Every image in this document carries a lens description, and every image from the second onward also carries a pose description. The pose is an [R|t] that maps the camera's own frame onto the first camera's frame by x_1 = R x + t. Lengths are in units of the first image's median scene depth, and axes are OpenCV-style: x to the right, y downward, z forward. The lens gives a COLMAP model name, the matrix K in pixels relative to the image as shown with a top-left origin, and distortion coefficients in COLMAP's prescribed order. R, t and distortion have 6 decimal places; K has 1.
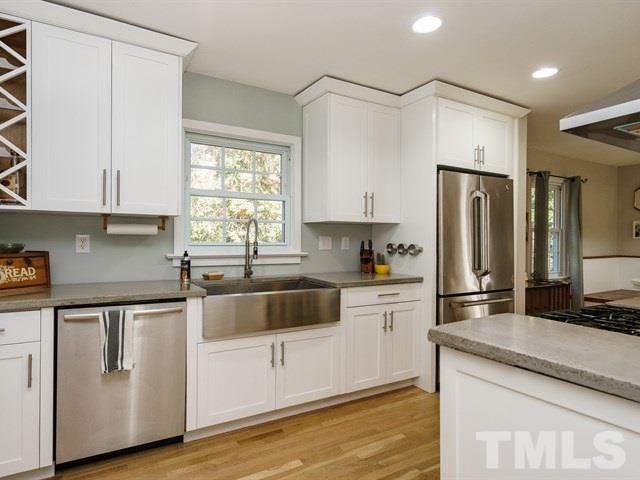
lens RADIAL K [[374.4, 0, 325.9], [0, 374.4, 241.2], [0, 0, 1]] dist [0.006233, 0.001623]
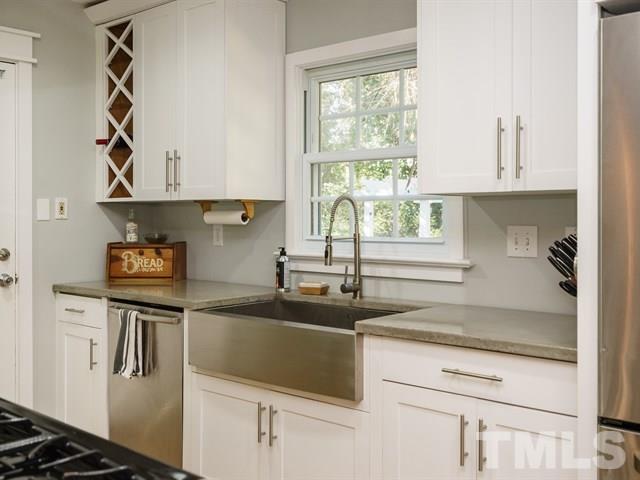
lens RADIAL K [[685.4, 0, 321.3], [0, 685.4, 234.4], [0, 0, 1]] dist [0.008494, 0.000000]
pose [[0.329079, 0.010142, -0.944248, 0.940024], [-0.007762, 0.999938, 0.008035, -0.010339], [0.944270, 0.004685, 0.329138, 0.728521]]
